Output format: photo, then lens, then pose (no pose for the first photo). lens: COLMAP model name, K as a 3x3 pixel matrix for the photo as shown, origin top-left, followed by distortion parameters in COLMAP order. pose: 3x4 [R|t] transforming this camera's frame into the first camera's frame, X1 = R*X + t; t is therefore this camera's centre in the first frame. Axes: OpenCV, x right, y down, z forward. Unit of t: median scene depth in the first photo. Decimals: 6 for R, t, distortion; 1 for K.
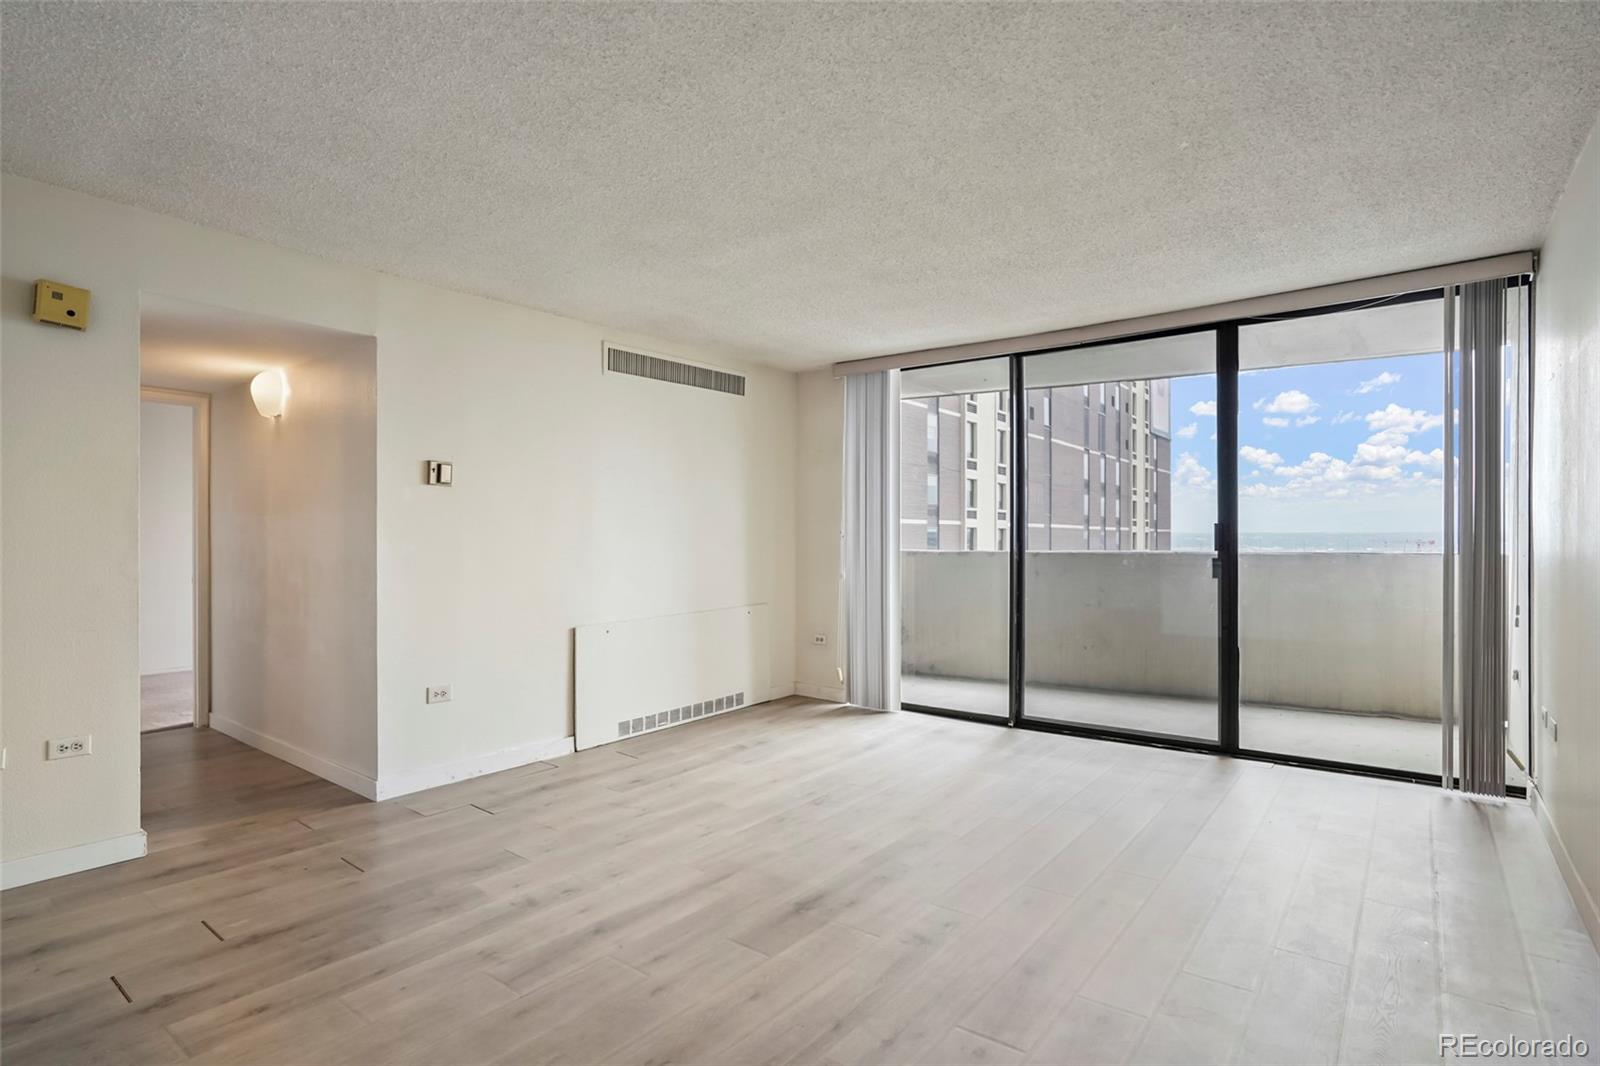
lens RADIAL K [[792.8, 0, 798.6], [0, 792.8, 539.9], [0, 0, 1]] dist [-0.004937, 0.003552]
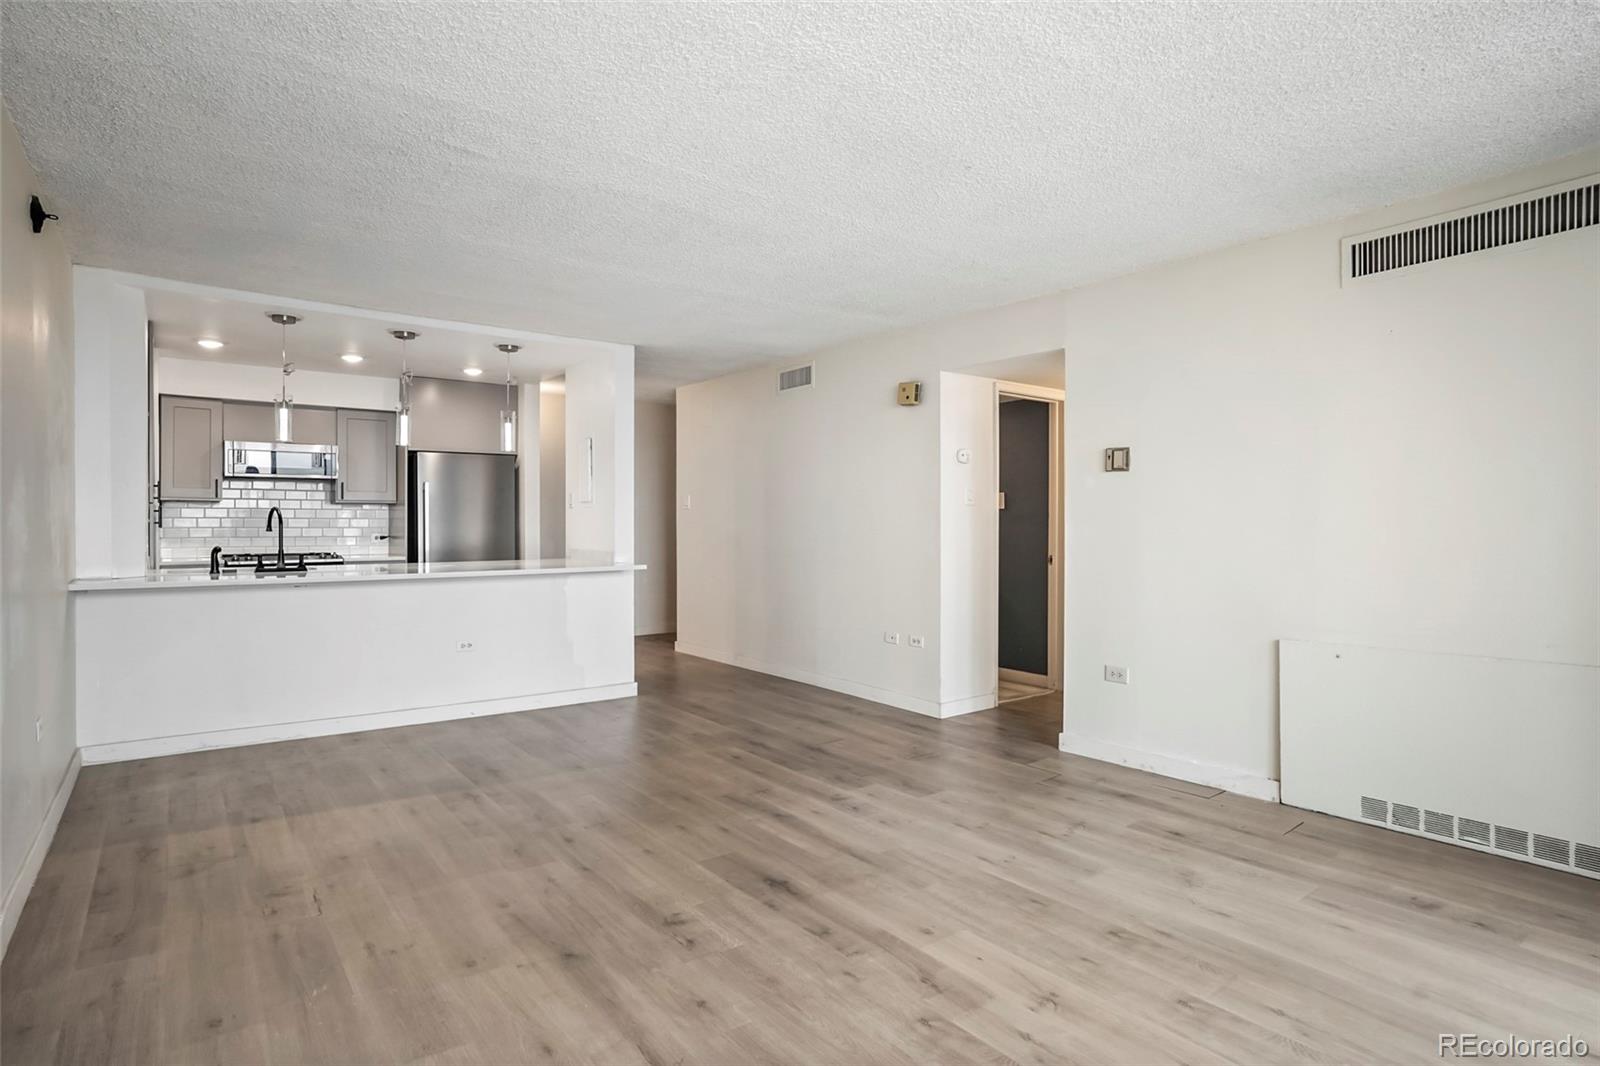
lens RADIAL K [[829.8, 0, 794.1], [0, 829.8, 535.5], [0, 0, 1]] dist [-0.012307, 0.000799]
pose [[-0.238373, 0.011633, -0.971104, 0.595783], [0.000934, 0.999931, 0.011749, 0.000708], [0.971173, 0.001894, -0.238368, 0.734863]]
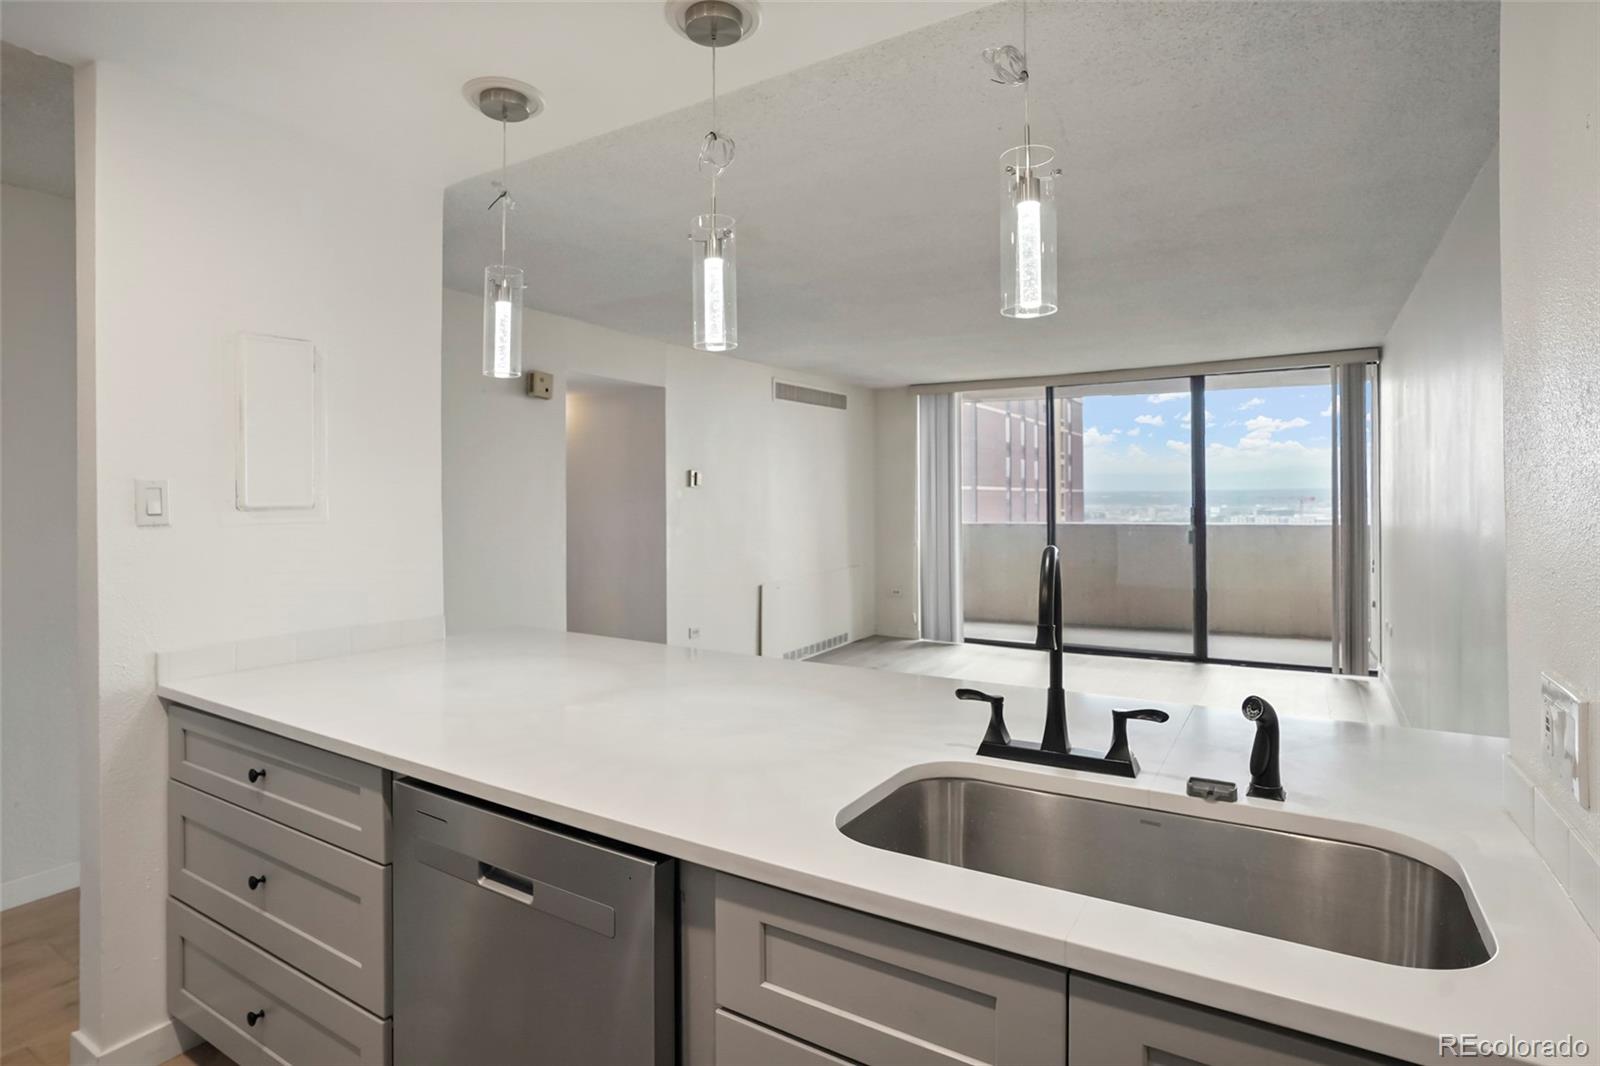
lens RADIAL K [[829.8, 0, 792.7], [0, 829.8, 495.0], [0, 0, 1]] dist [-0.012307, 0.000799]
pose [[0.993587, -0.005220, 0.112953, -0.391724], [0.005789, 0.999972, -0.004710, -0.040415], [-0.112926, 0.005334, 0.993589, -0.458453]]
